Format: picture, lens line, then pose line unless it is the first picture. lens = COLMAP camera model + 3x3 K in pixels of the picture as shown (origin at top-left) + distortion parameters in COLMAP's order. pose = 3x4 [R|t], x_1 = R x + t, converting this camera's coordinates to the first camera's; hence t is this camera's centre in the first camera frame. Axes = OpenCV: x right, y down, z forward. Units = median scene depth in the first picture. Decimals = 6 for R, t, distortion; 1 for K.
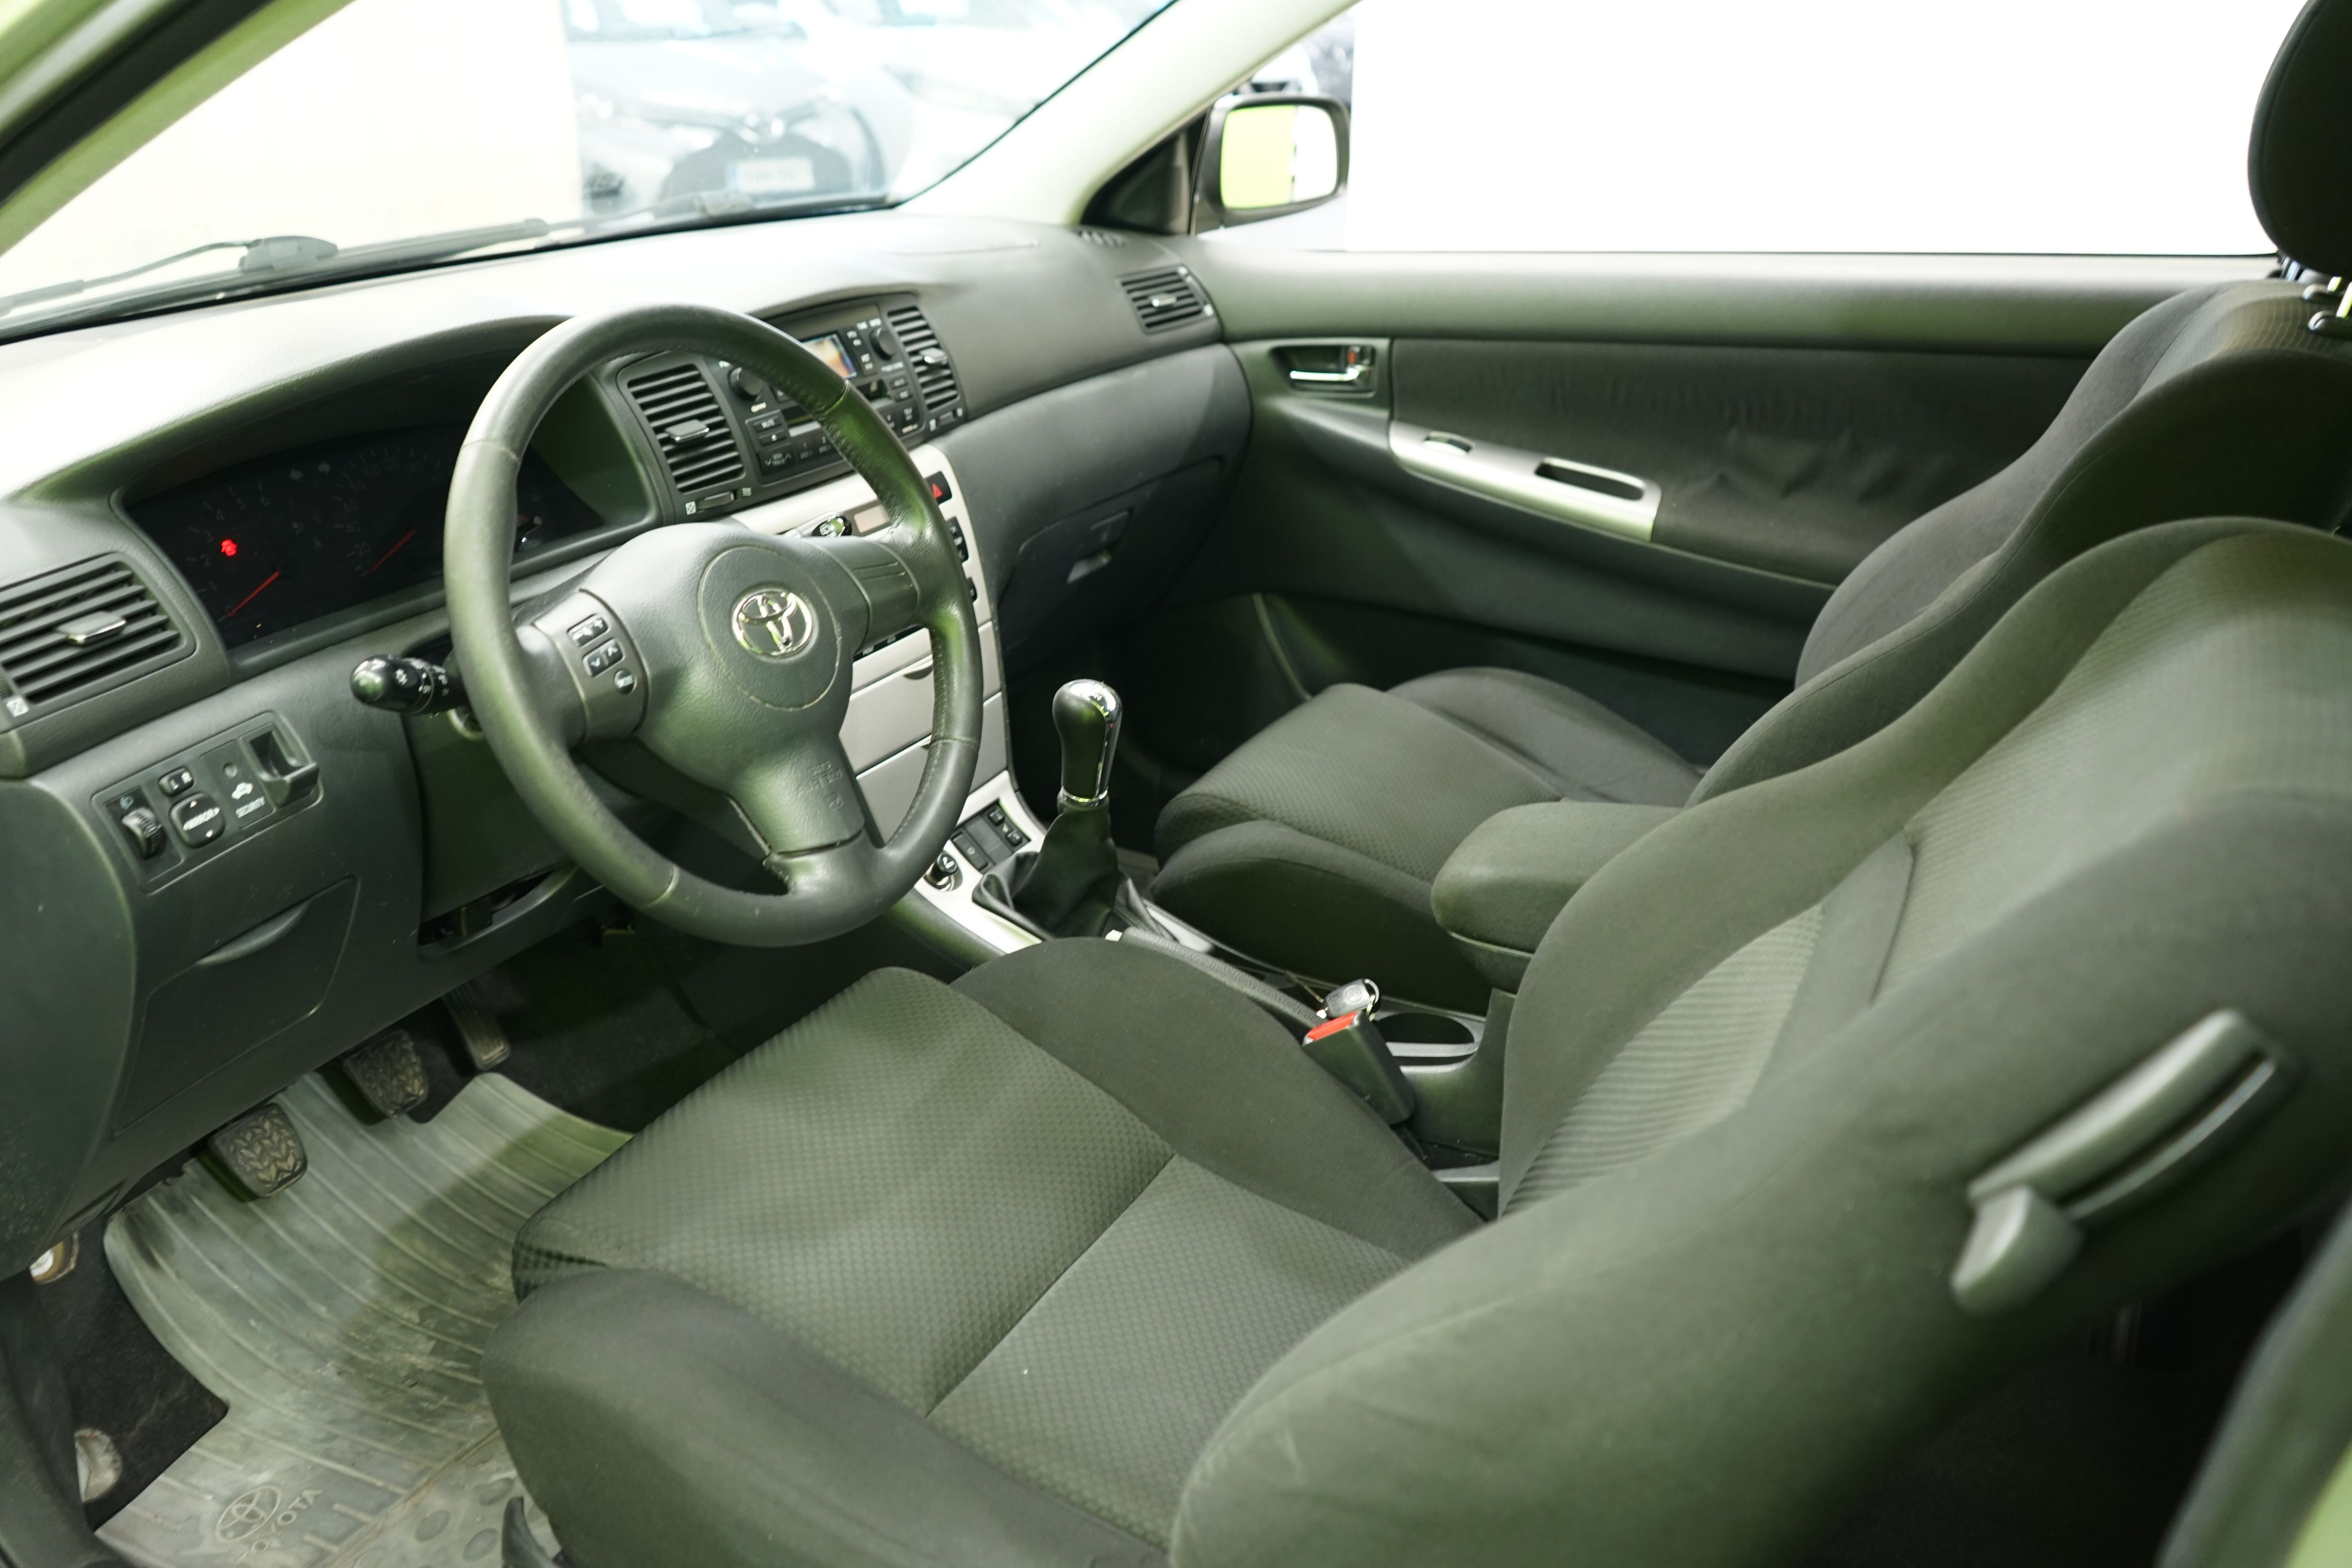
lens RADIAL K [[1927.9, 0, 1176.0], [0, 1927.9, 784.0], [0, 0, 1]] dist [0.003907, 0.010032]
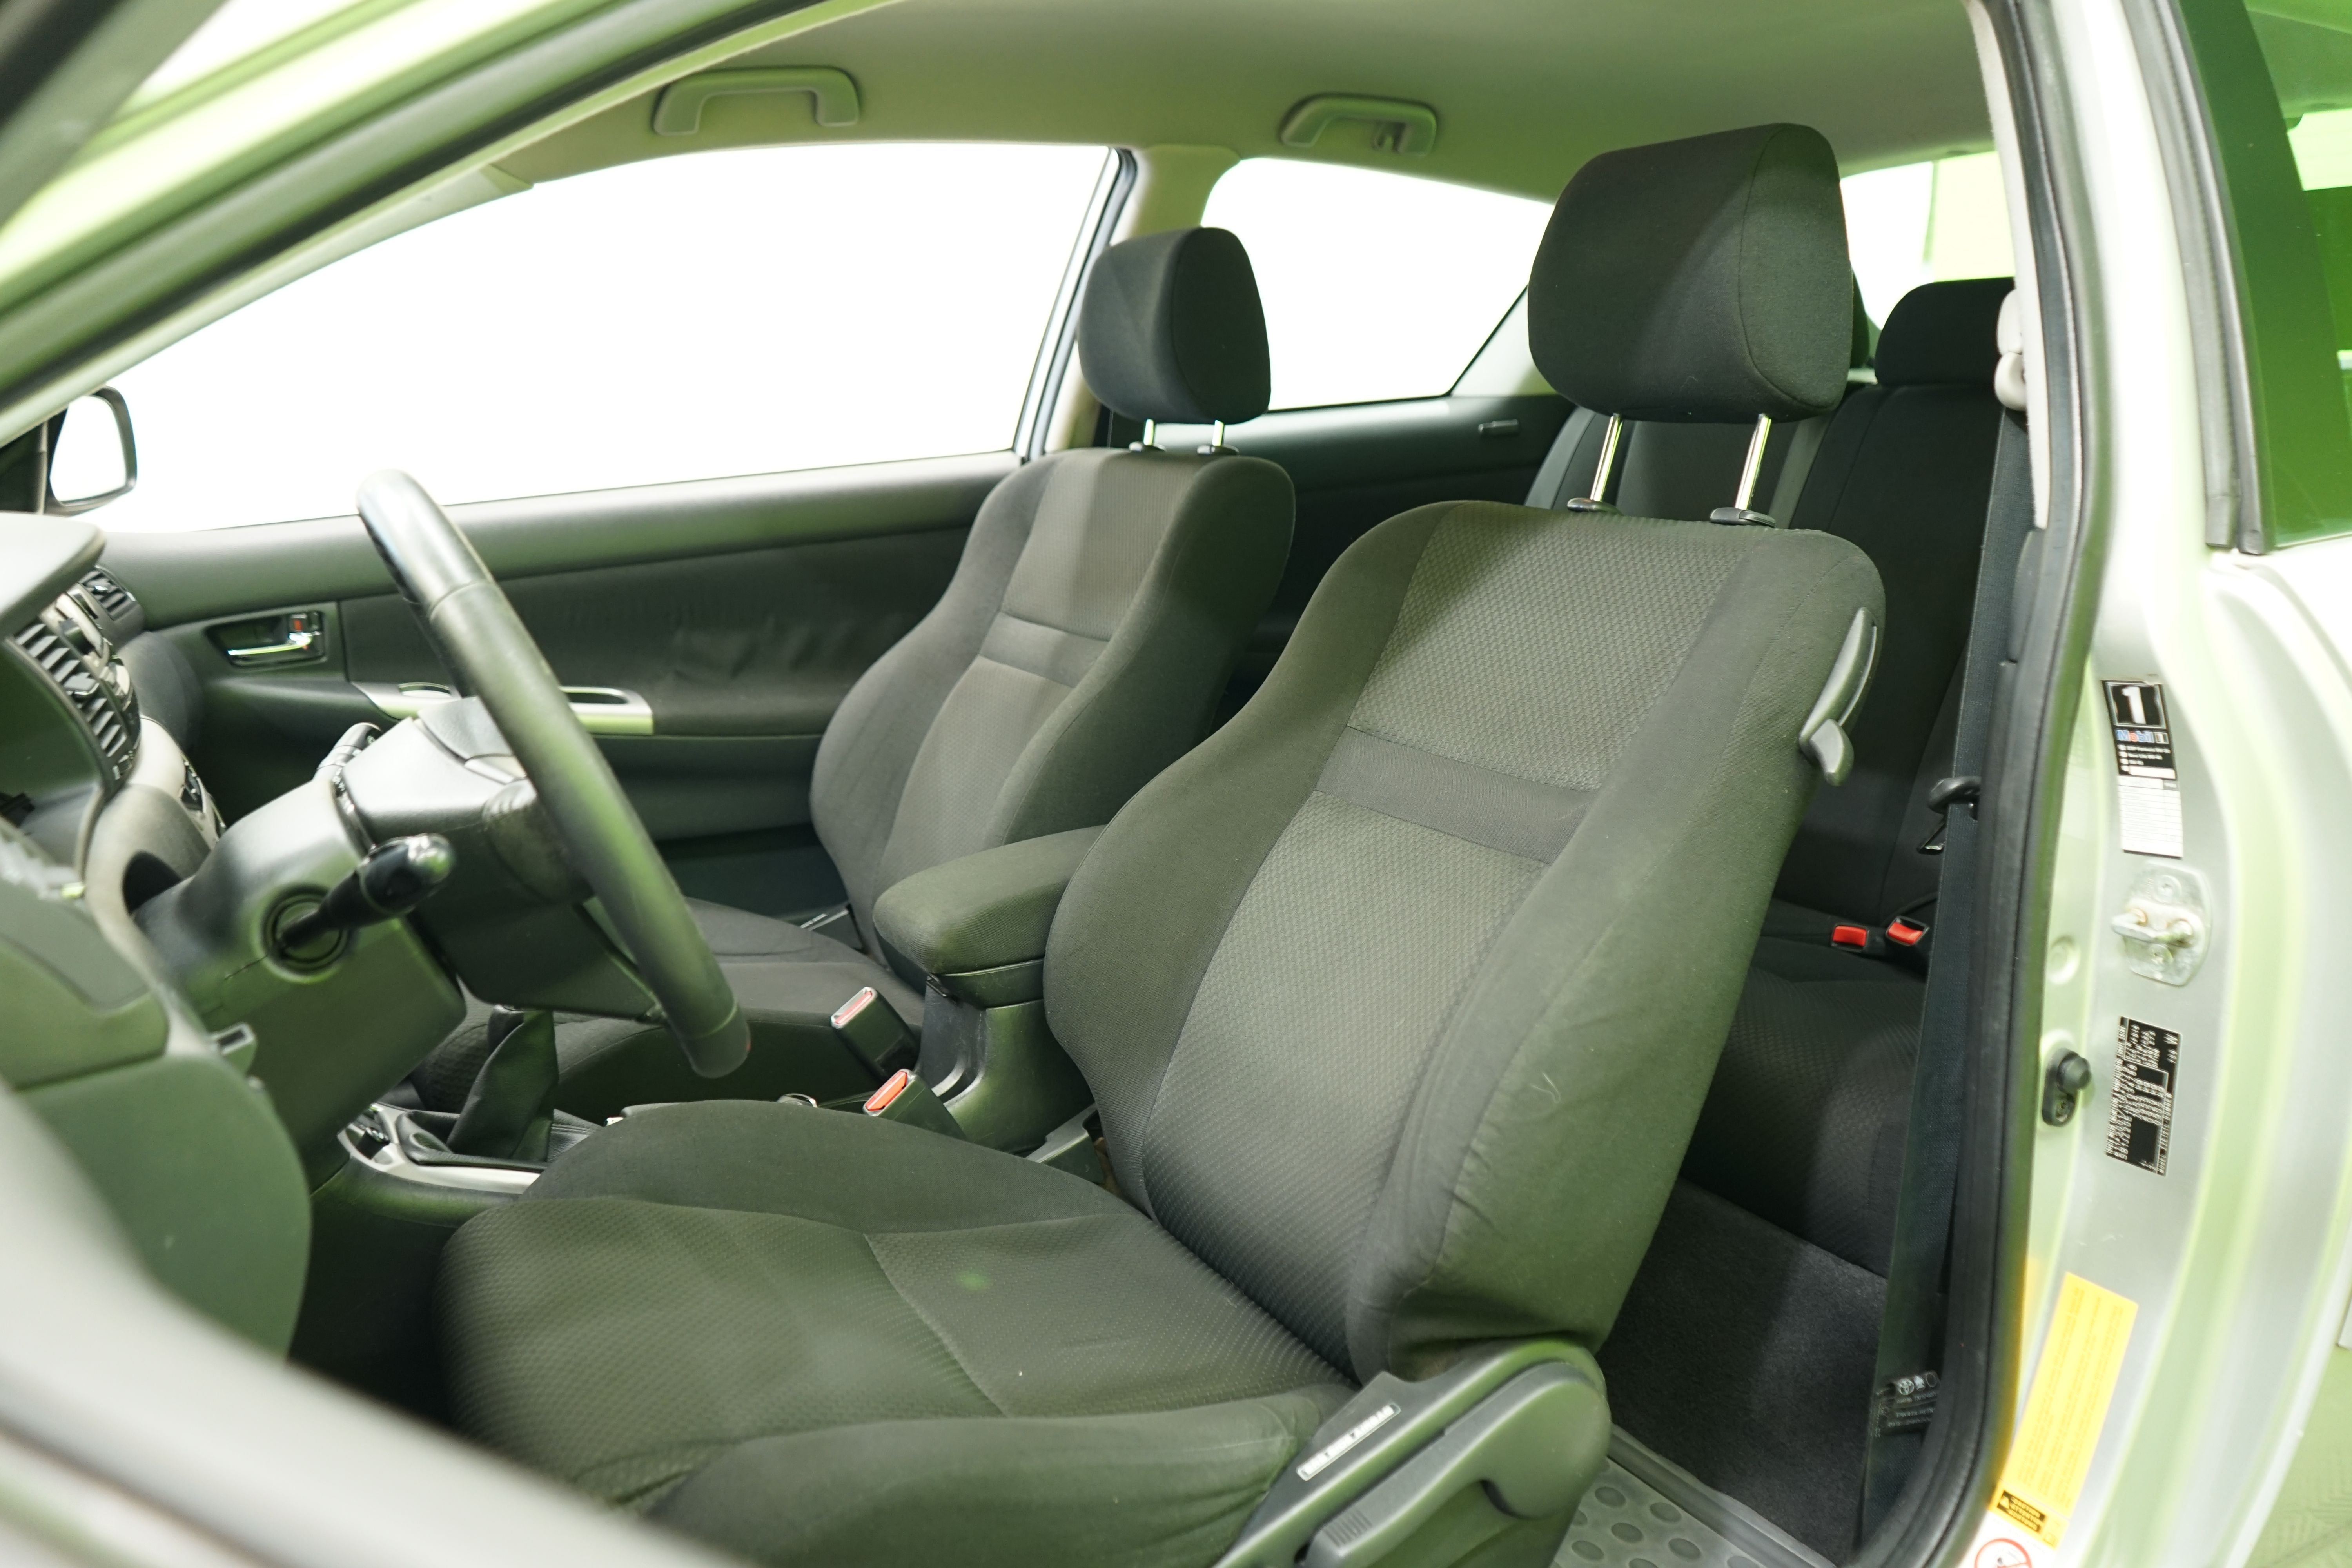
lens RADIAL K [[1927.9, 0, 1176.0], [0, 1927.9, 784.0], [0, 0, 1]] dist [0.003907, 0.010032]
pose [[0.550981, -0.186147, 0.813492, -0.507838], [0.340009, 0.940301, -0.015125, 0.022775], [-0.762112, 0.284928, 0.581379, 0.118647]]
